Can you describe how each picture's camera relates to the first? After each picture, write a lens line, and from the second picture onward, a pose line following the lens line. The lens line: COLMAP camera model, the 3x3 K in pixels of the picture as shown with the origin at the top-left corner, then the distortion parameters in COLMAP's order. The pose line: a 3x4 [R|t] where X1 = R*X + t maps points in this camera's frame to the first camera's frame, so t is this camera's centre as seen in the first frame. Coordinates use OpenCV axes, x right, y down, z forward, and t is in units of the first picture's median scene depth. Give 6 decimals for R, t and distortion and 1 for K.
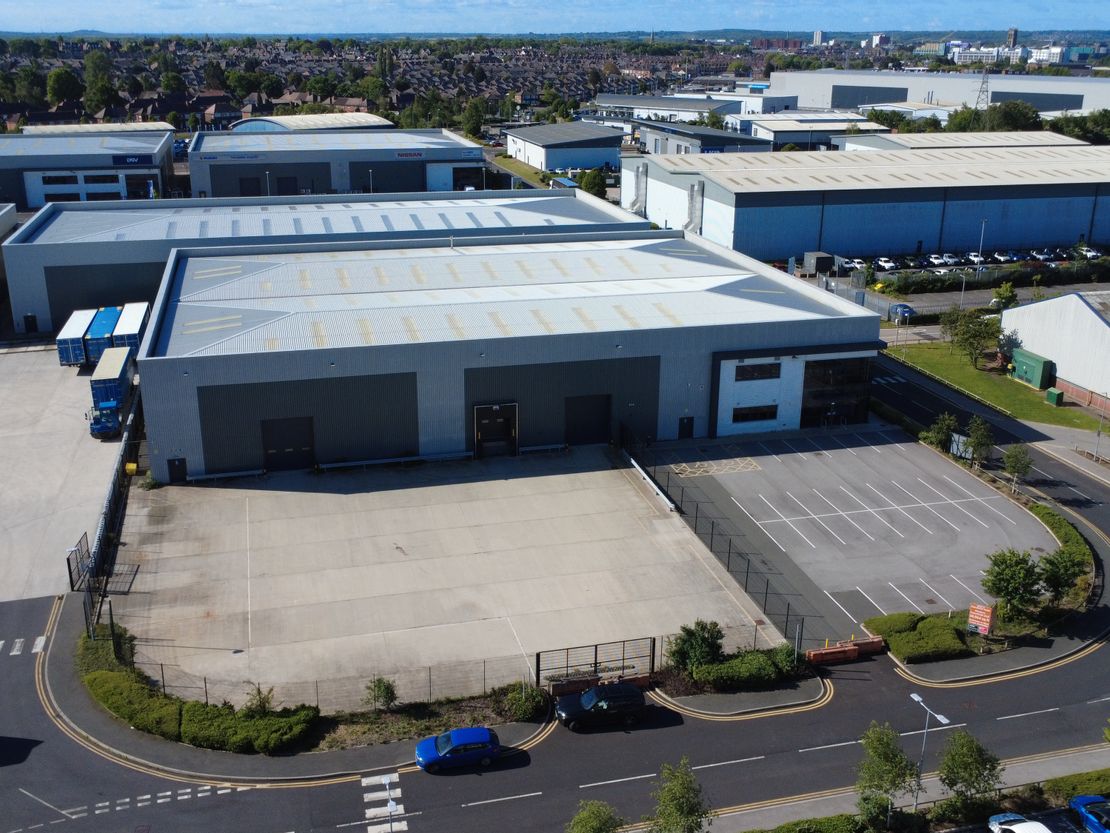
lens RADIAL K [[1117.6, 0, 555.0], [0, 1117.6, 416.5], [0, 0, 1]] dist [0.004259, -0.002604]
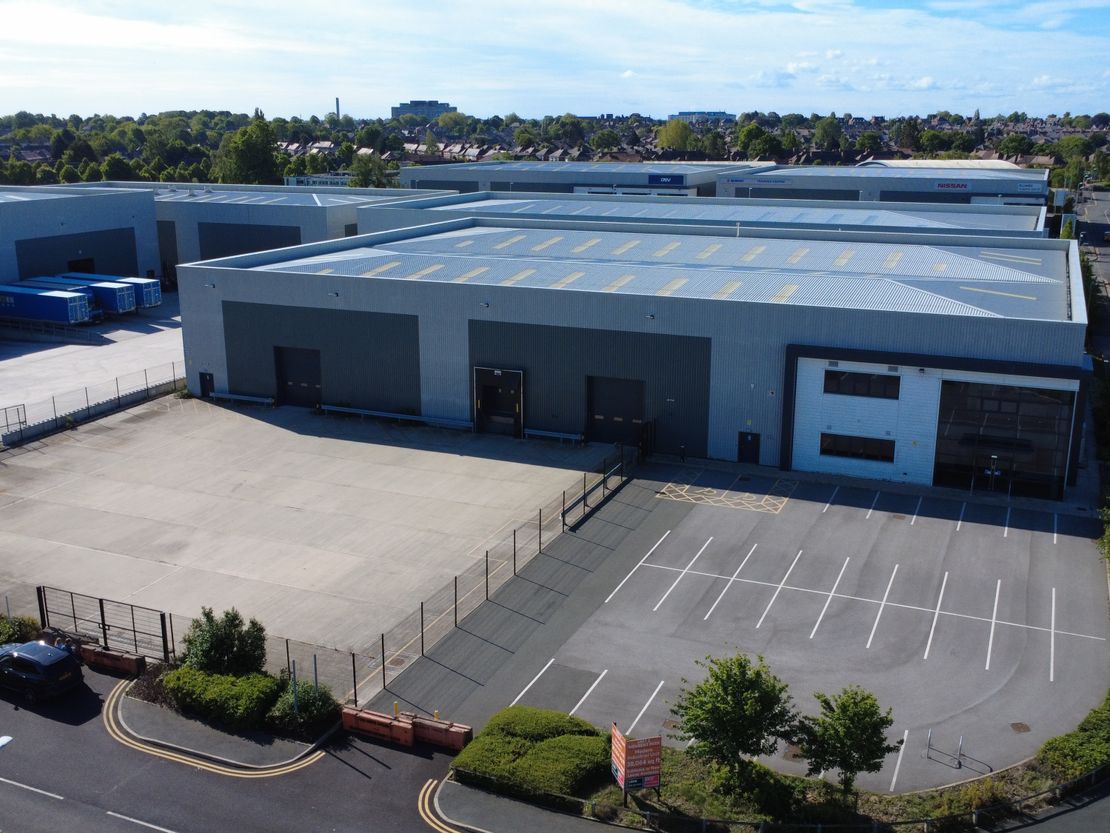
lens RADIAL K [[1117.6, 0, 555.0], [0, 1117.6, 416.5], [0, 0, 1]] dist [0.004259, -0.002604]
pose [[0.782219, 0.151662, -0.604261, 0.496421], [-0.194943, 0.980795, -0.006188, 0.021249], [0.591718, 0.122637, 0.796762, 0.398398]]
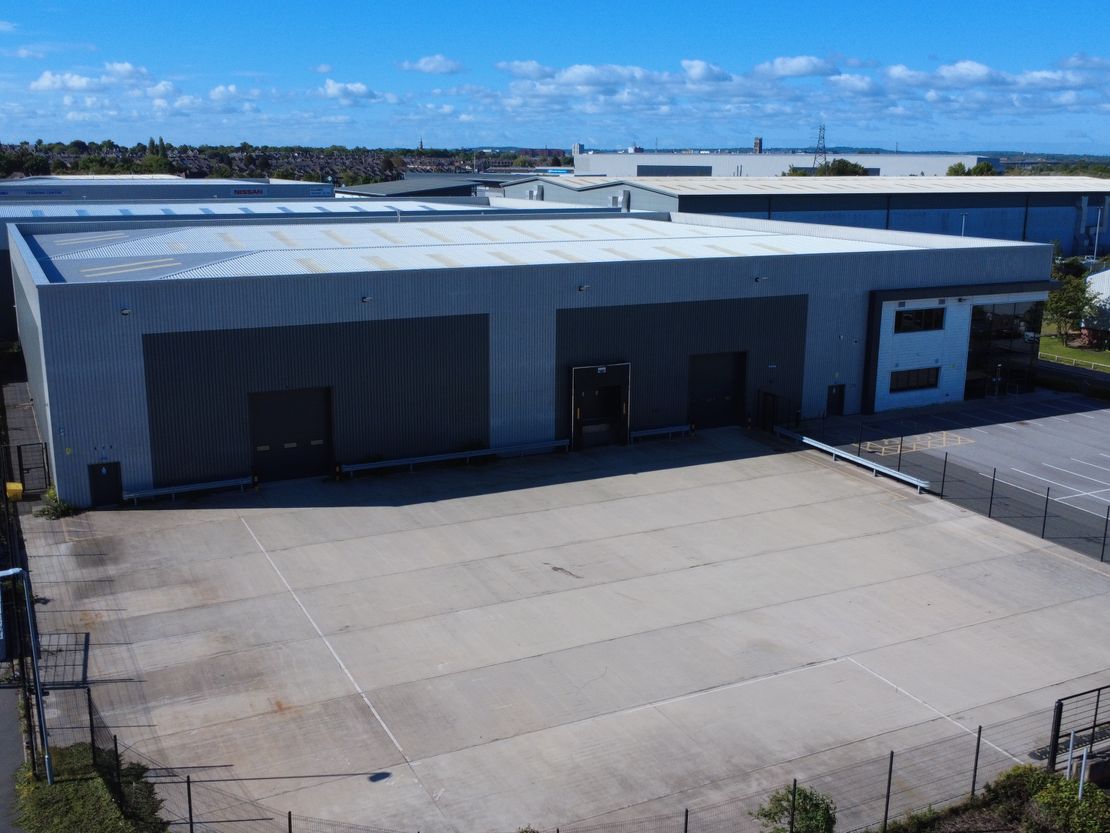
lens RADIAL K [[1117.6, 0, 555.0], [0, 1117.6, 416.5], [0, 0, 1]] dist [0.004259, -0.002604]
pose [[0.978235, -0.047032, 0.202101, -0.223435], [0.066608, 0.993604, -0.091181, 0.081244], [-0.196520, 0.102658, 0.975111, 0.382176]]
